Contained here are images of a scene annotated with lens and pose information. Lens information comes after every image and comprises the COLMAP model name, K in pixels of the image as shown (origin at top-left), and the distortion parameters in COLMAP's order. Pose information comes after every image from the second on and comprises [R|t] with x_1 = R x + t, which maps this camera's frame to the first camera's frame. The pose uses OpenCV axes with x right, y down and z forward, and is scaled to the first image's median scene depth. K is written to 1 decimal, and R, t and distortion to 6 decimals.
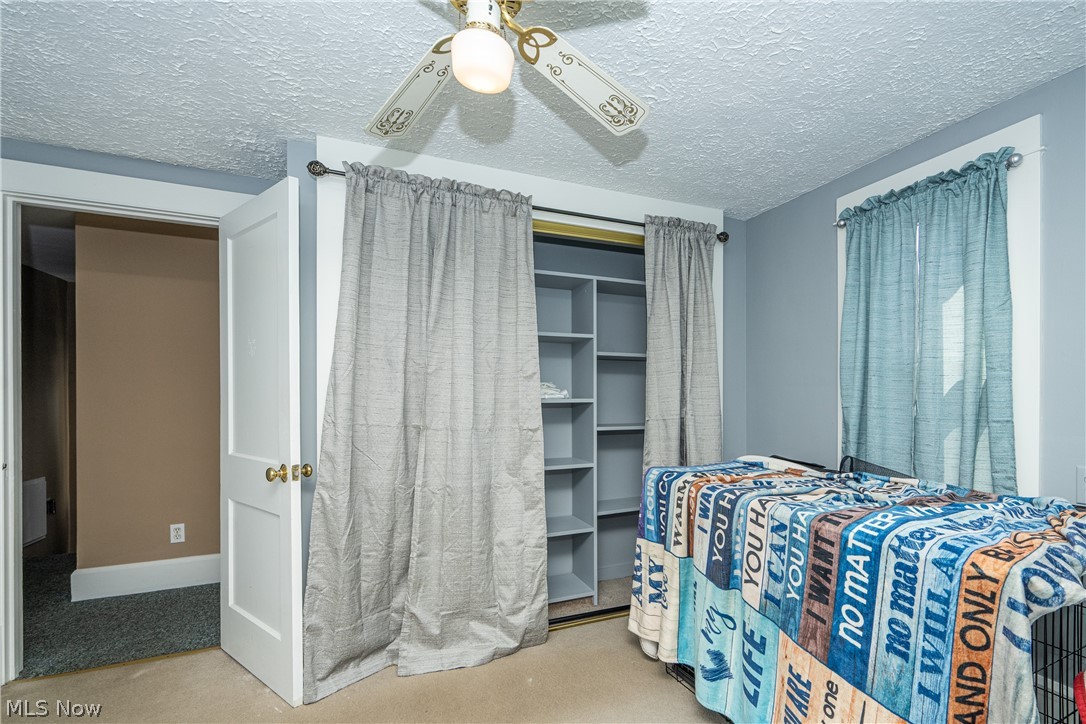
lens RADIAL K [[552.8, 0, 543.4], [0, 552.8, 398.1], [0, 0, 1]] dist [-0.003564, 0.002799]
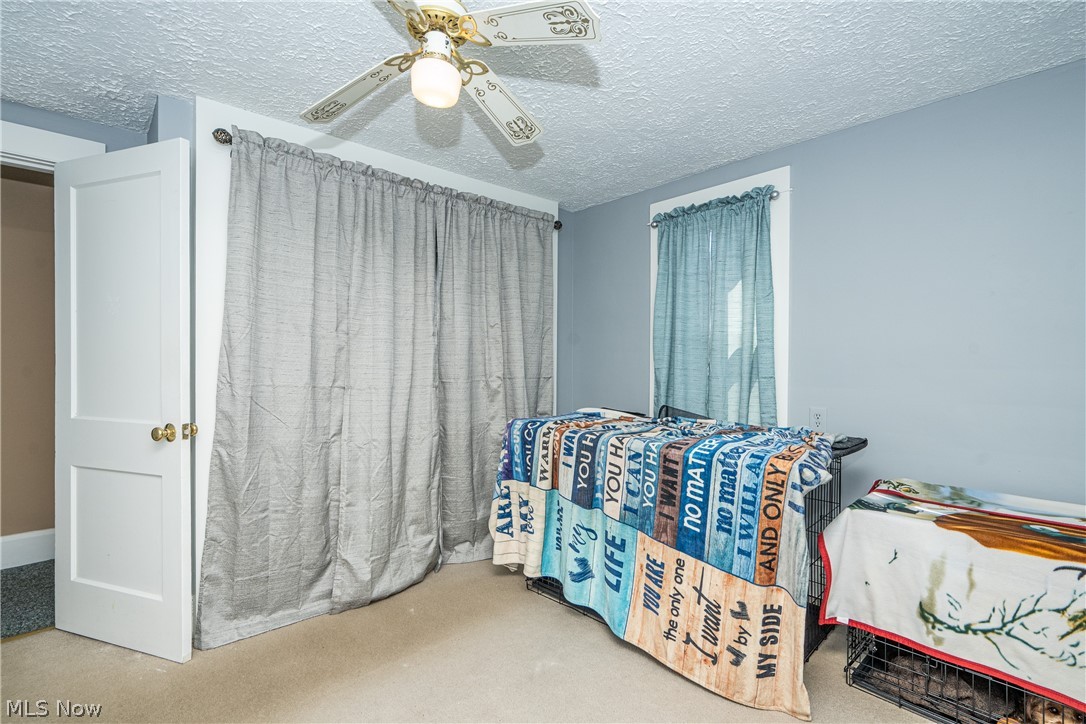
lens RADIAL K [[495.4, 0, 543.0], [0, 495.4, 362.0], [0, 0, 1]] dist [-0.001218, 0.001632]
pose [[0.957438, 0.004249, 0.288608, -0.120444], [-0.004706, 0.999989, 0.000890, 0.005322], [-0.288601, -0.002210, 0.957447, -0.076855]]
